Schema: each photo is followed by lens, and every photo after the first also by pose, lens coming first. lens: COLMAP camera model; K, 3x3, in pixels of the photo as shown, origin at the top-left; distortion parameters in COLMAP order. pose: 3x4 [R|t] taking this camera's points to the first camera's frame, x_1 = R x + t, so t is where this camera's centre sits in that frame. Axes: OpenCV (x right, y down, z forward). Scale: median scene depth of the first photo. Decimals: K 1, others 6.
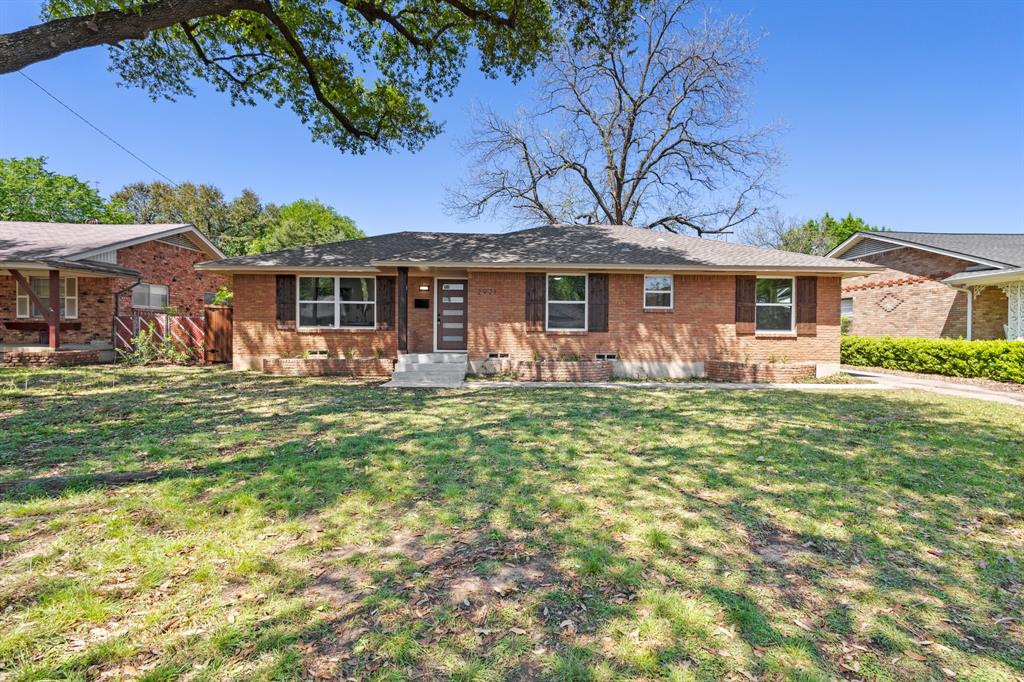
lens RADIAL K [[476.5, 0, 512.0], [0, 476.5, 344.6], [0, 0, 1]] dist [0.012433, -0.002224]
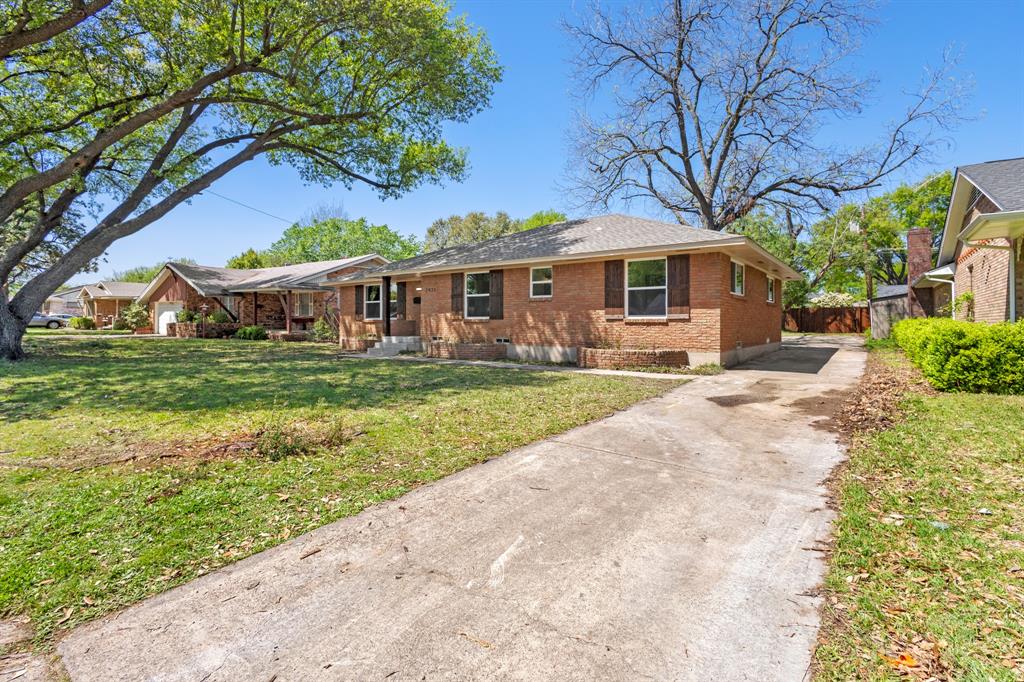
lens RADIAL K [[476.5, 0, 519.5], [0, 476.5, 316.3], [0, 0, 1]] dist [0.012433, -0.002224]
pose [[0.779588, -0.015562, -0.626099, 0.944320], [-0.005715, 0.999473, -0.031957, 0.002702], [0.626267, 0.028492, 0.779088, 0.121677]]
